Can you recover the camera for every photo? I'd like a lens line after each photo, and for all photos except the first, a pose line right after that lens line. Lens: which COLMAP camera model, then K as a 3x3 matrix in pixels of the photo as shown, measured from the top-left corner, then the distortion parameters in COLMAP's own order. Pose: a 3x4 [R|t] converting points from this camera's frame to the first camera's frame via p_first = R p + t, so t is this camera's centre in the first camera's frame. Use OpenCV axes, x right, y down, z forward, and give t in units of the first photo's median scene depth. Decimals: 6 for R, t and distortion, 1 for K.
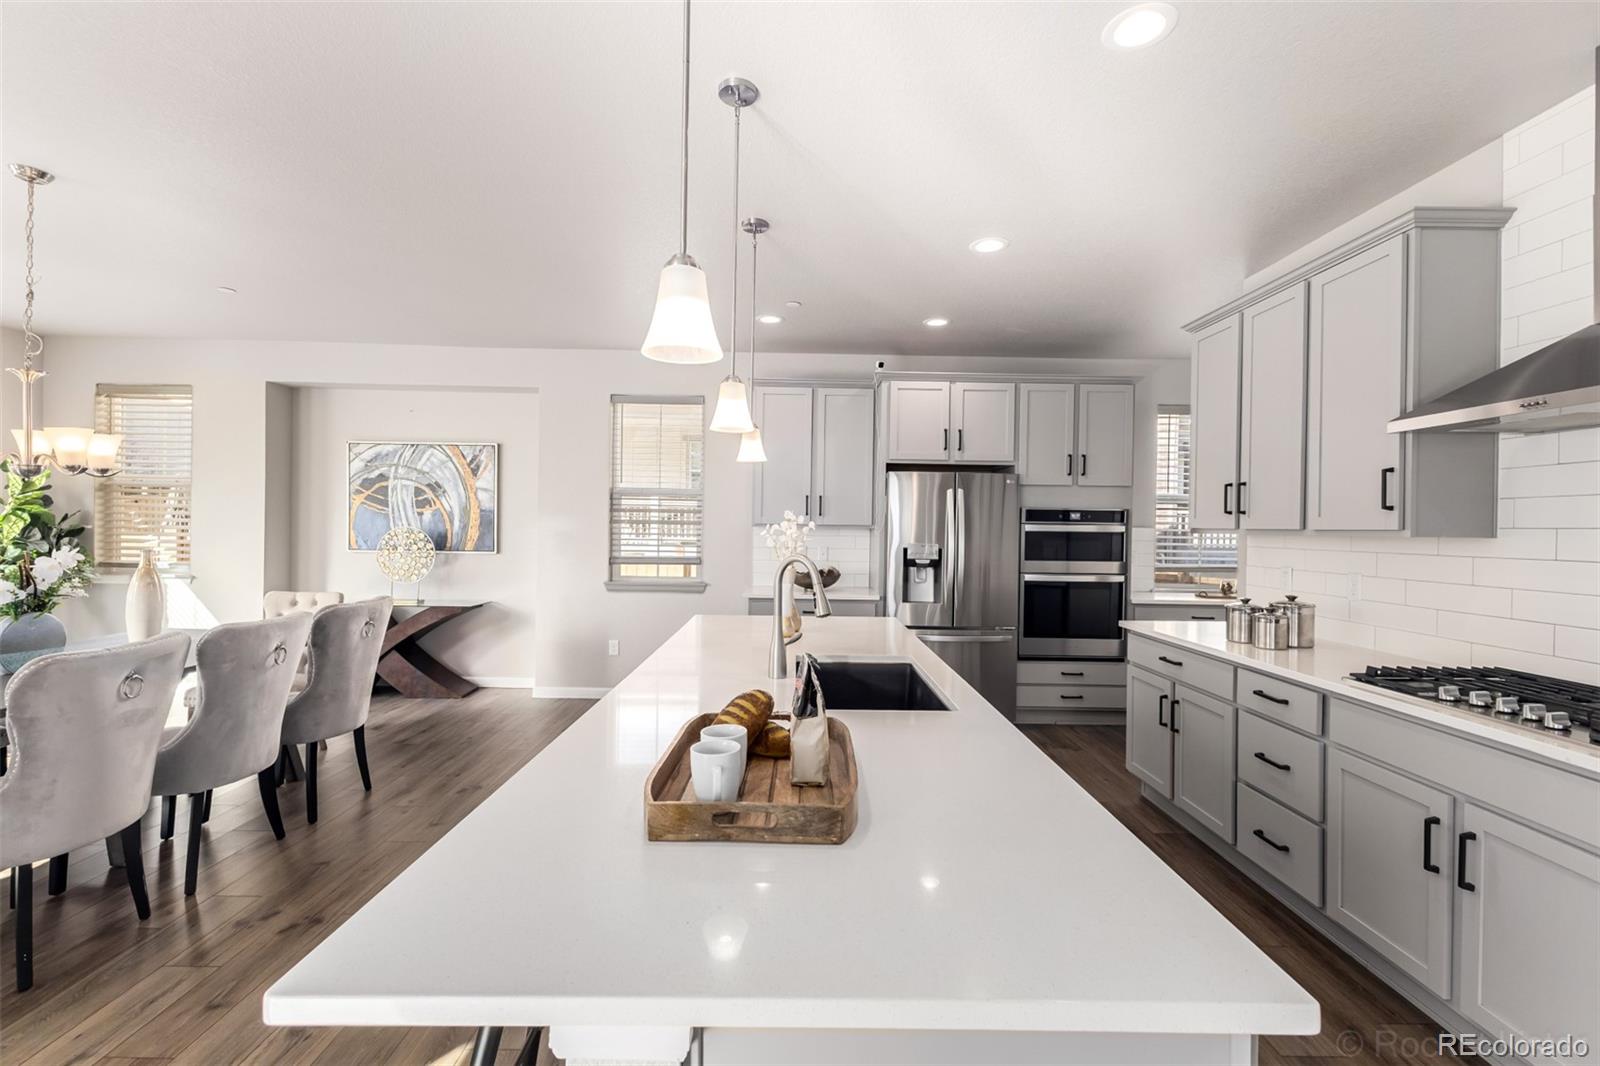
lens RADIAL K [[694.8, 0, 801.4], [0, 694.8, 530.5], [0, 0, 1]] dist [0.011256, -0.003793]
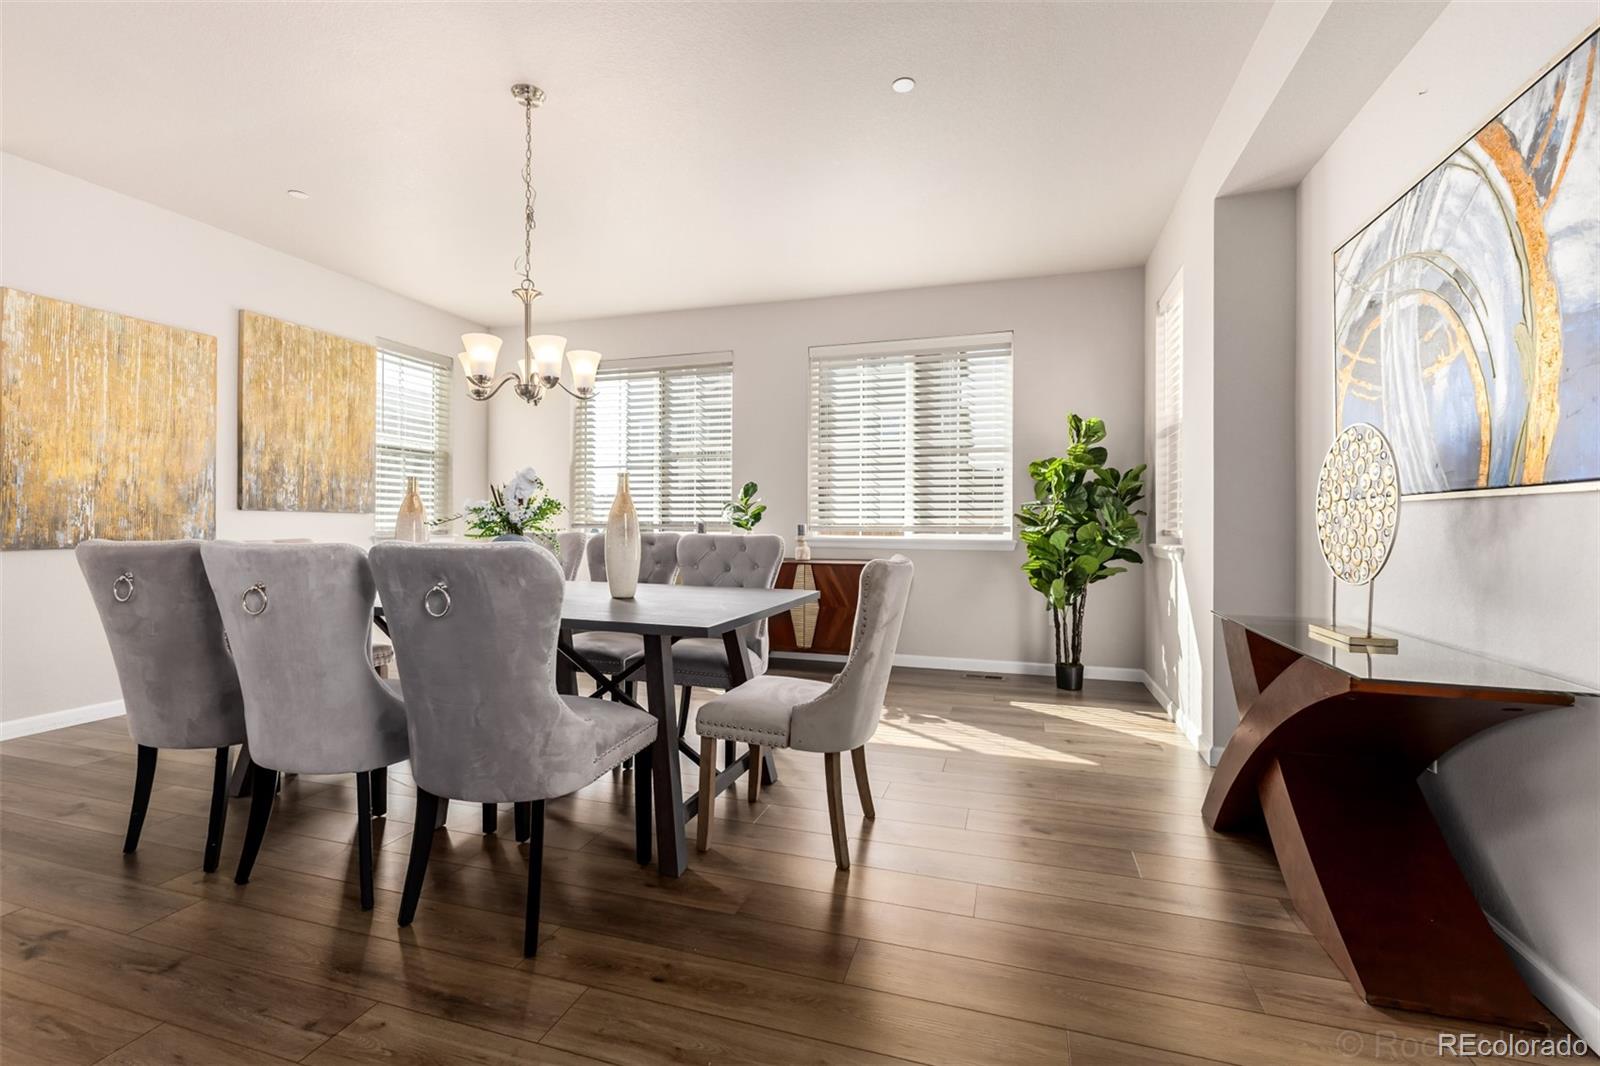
lens RADIAL K [[694.8, 0, 800.9], [0, 694.8, 517.5], [0, 0, 1]] dist [0.011256, -0.003793]
pose [[-0.305861, -0.023981, -0.951774, -0.164108], [-0.016585, 0.999665, -0.019857, 0.061841], [0.951932, 0.009712, -0.306157, 0.969209]]
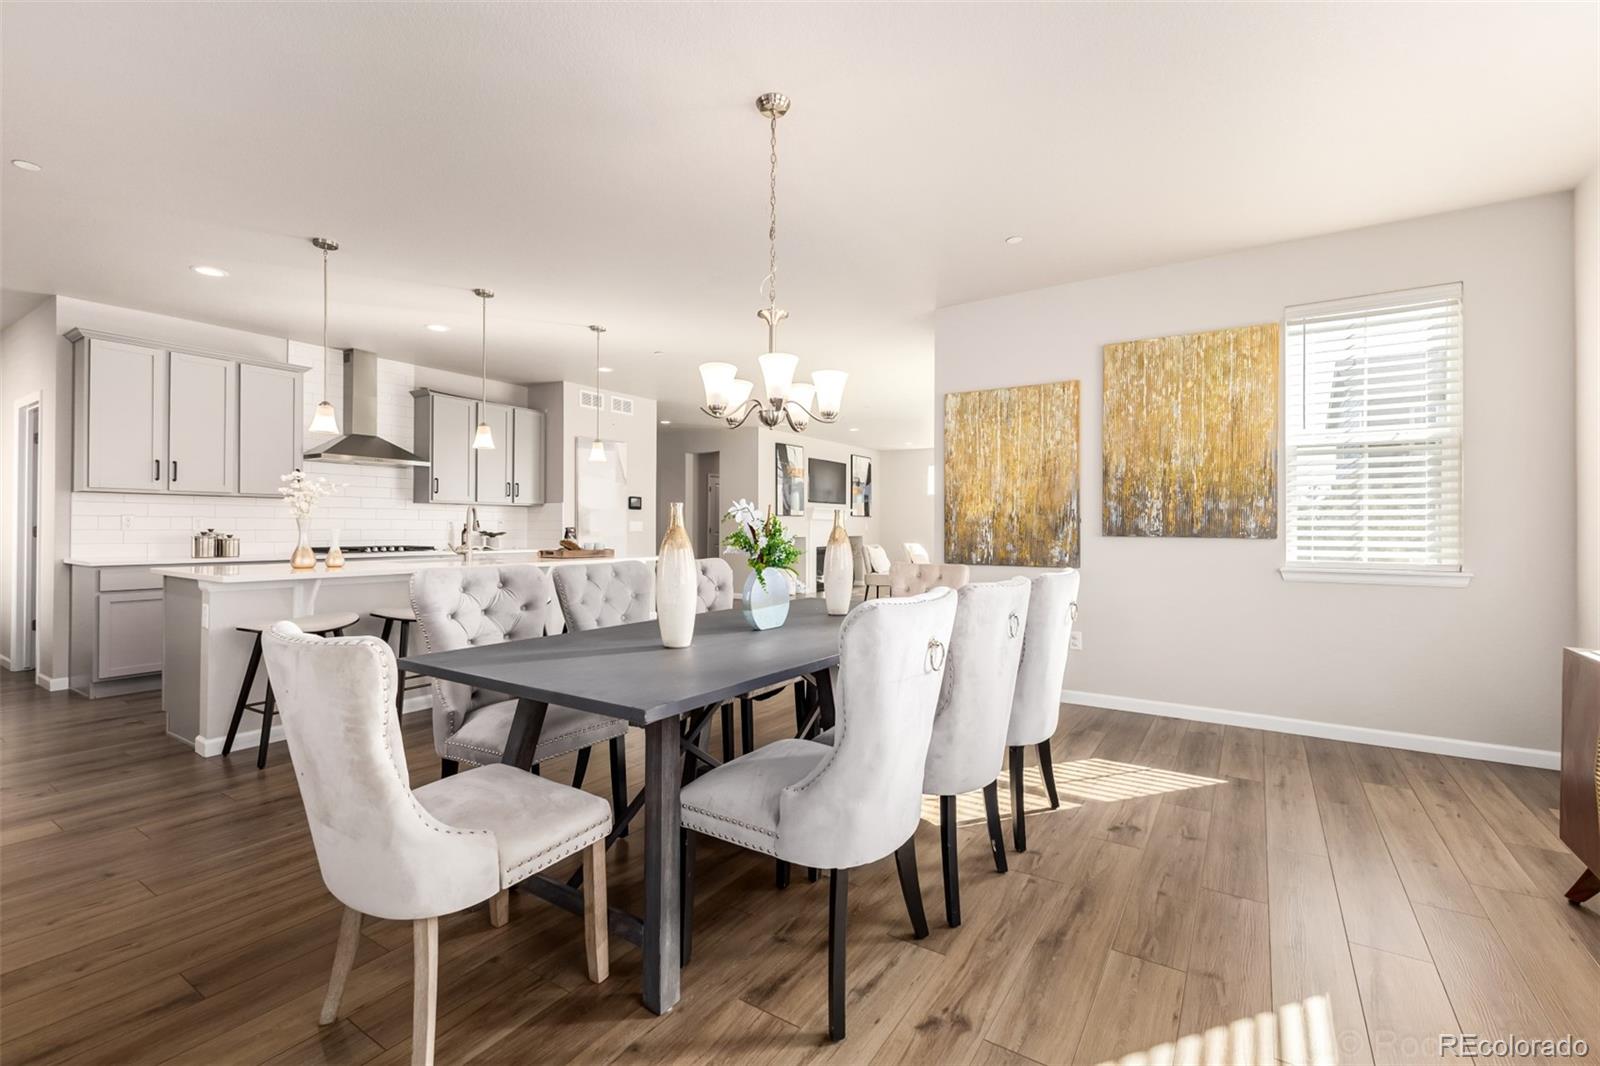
lens RADIAL K [[694.8, 0, 799.3], [0, 694.8, 527.1], [0, 0, 1]] dist [0.011256, -0.003793]
pose [[-0.831645, -0.017519, 0.555032, -0.958693], [-0.013277, 0.999844, 0.011666, 0.029186], [-0.555149, 0.002332, -0.831747, 1.018033]]
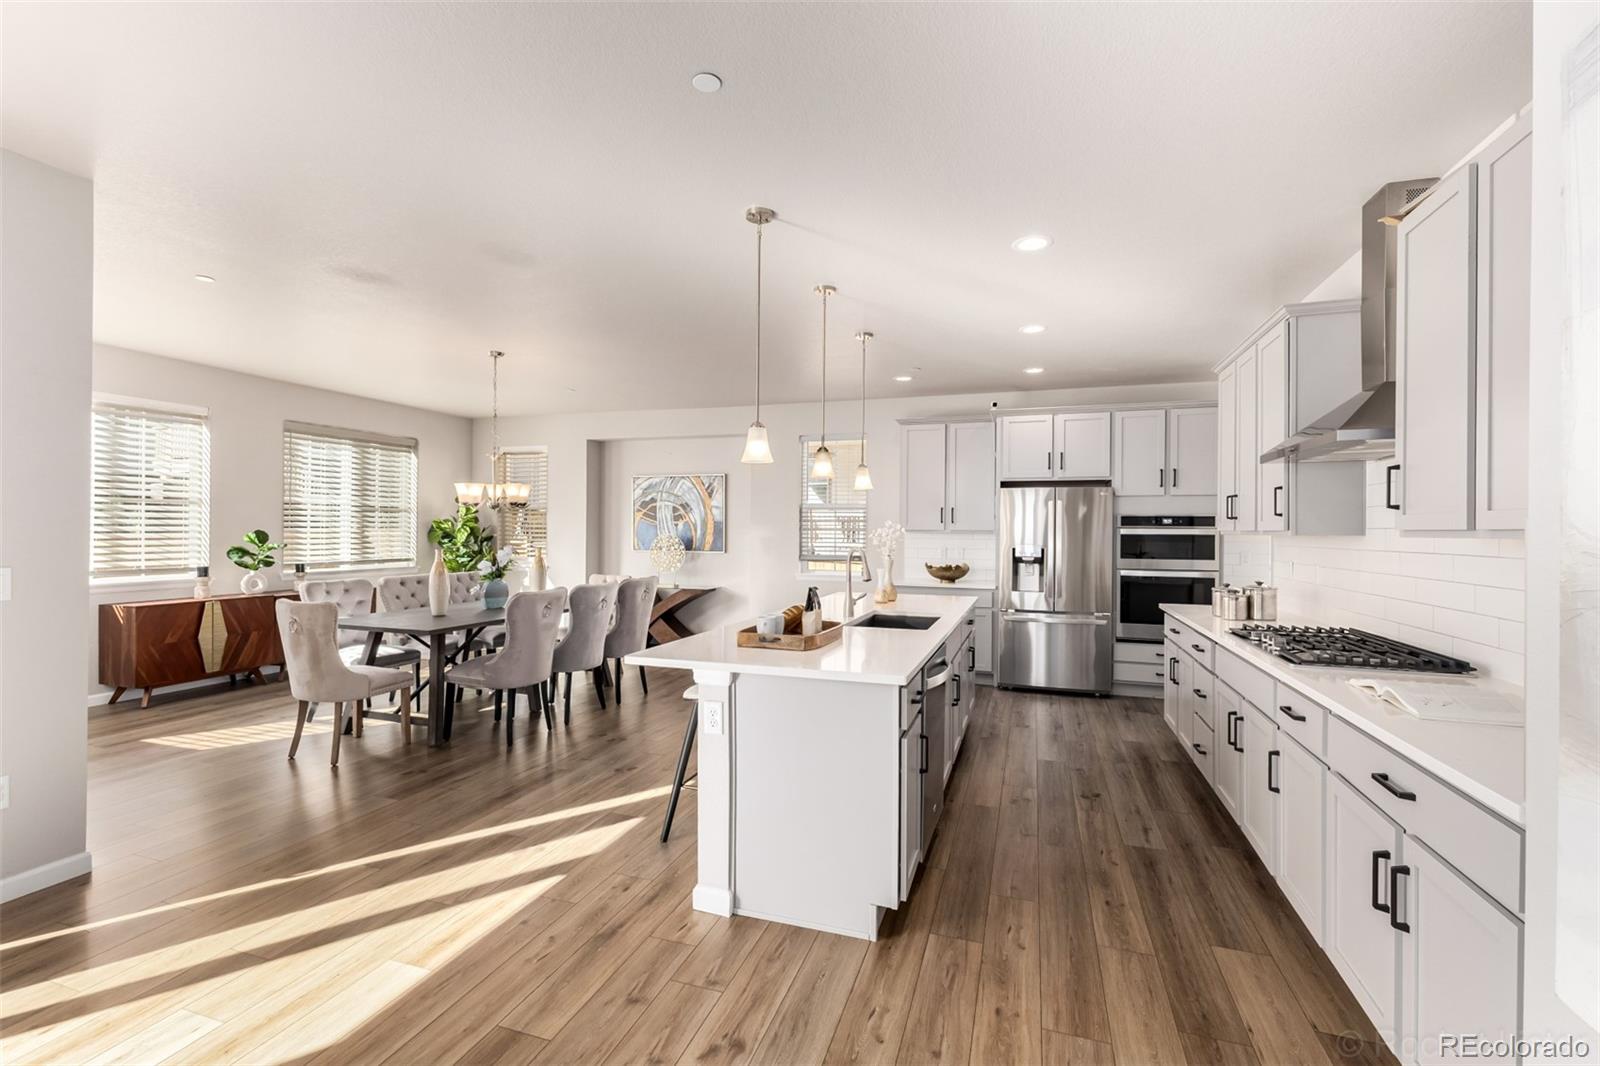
lens RADIAL K [[694.8, 0, 798.5], [0, 694.8, 529.3], [0, 0, 1]] dist [0.011256, -0.003793]
pose [[0.944237, -0.008284, -0.329161, 0.193096], [0.004261, 0.999907, -0.012942, 0.005596], [0.329238, 0.010818, 0.944185, -0.320184]]
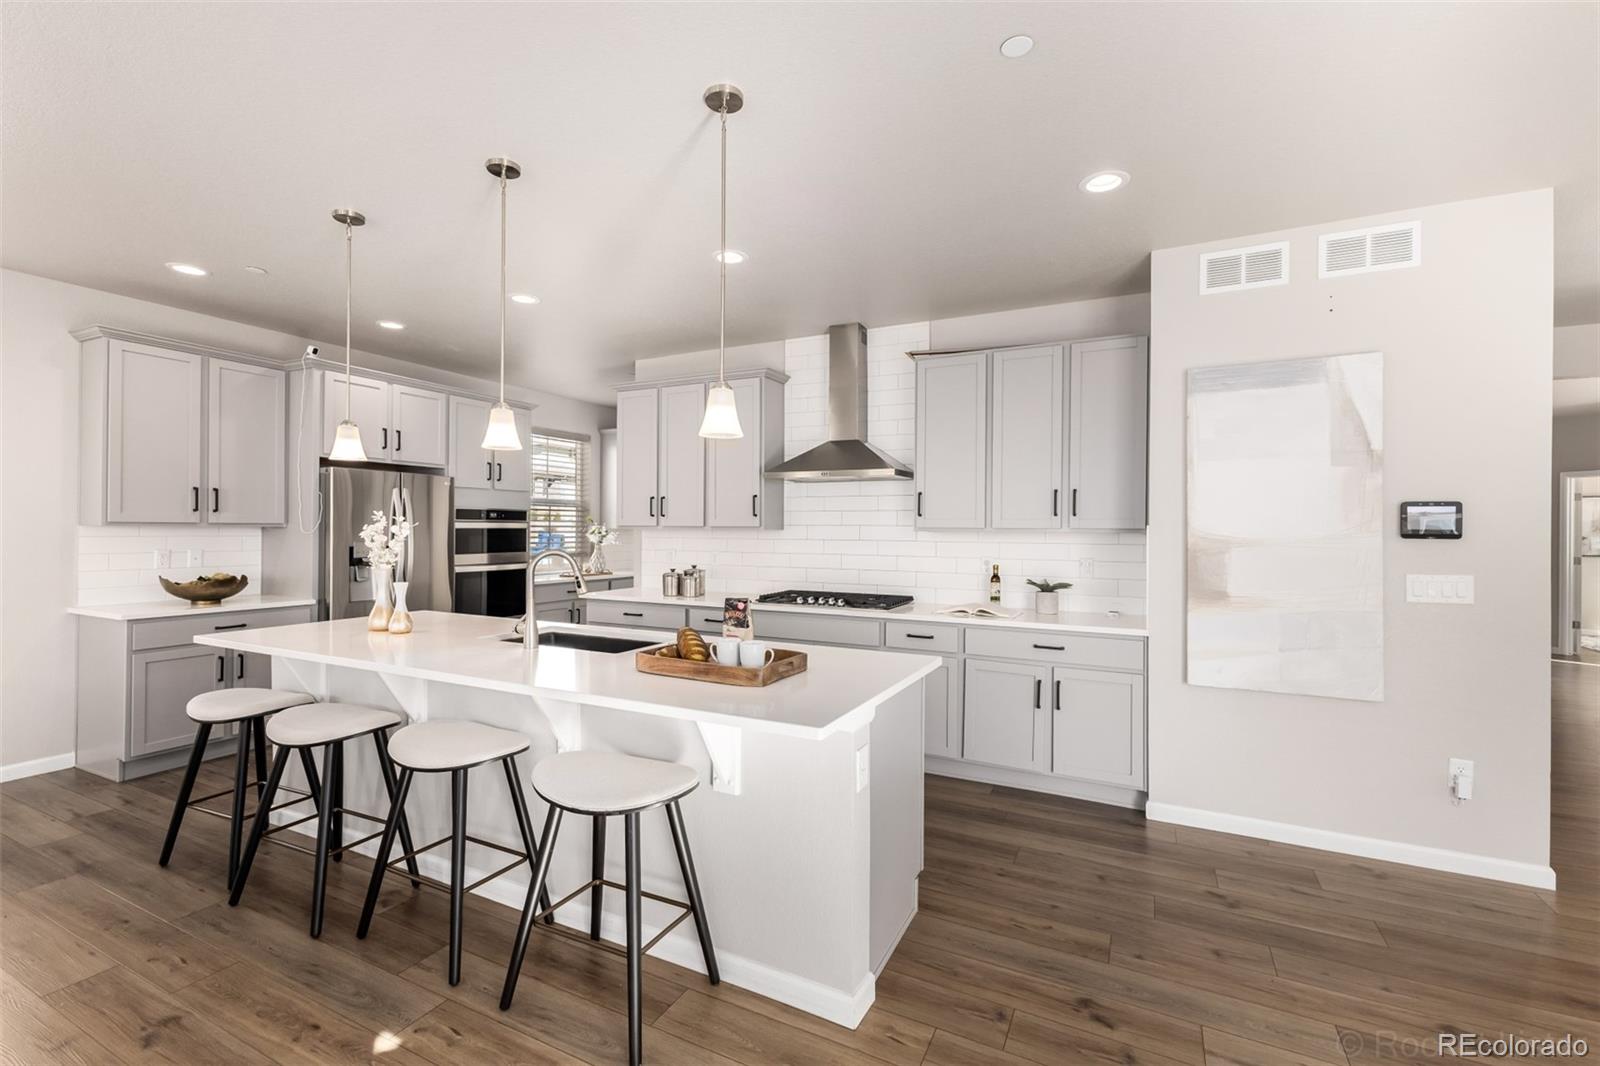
lens RADIAL K [[694.8, 0, 800.7], [0, 694.8, 527.7], [0, 0, 1]] dist [0.011256, -0.003793]
pose [[0.457196, -0.009800, 0.889312, -0.420824], [0.005251, 0.999952, 0.008319, -0.006497], [-0.889350, 0.000866, 0.457226, -0.003655]]
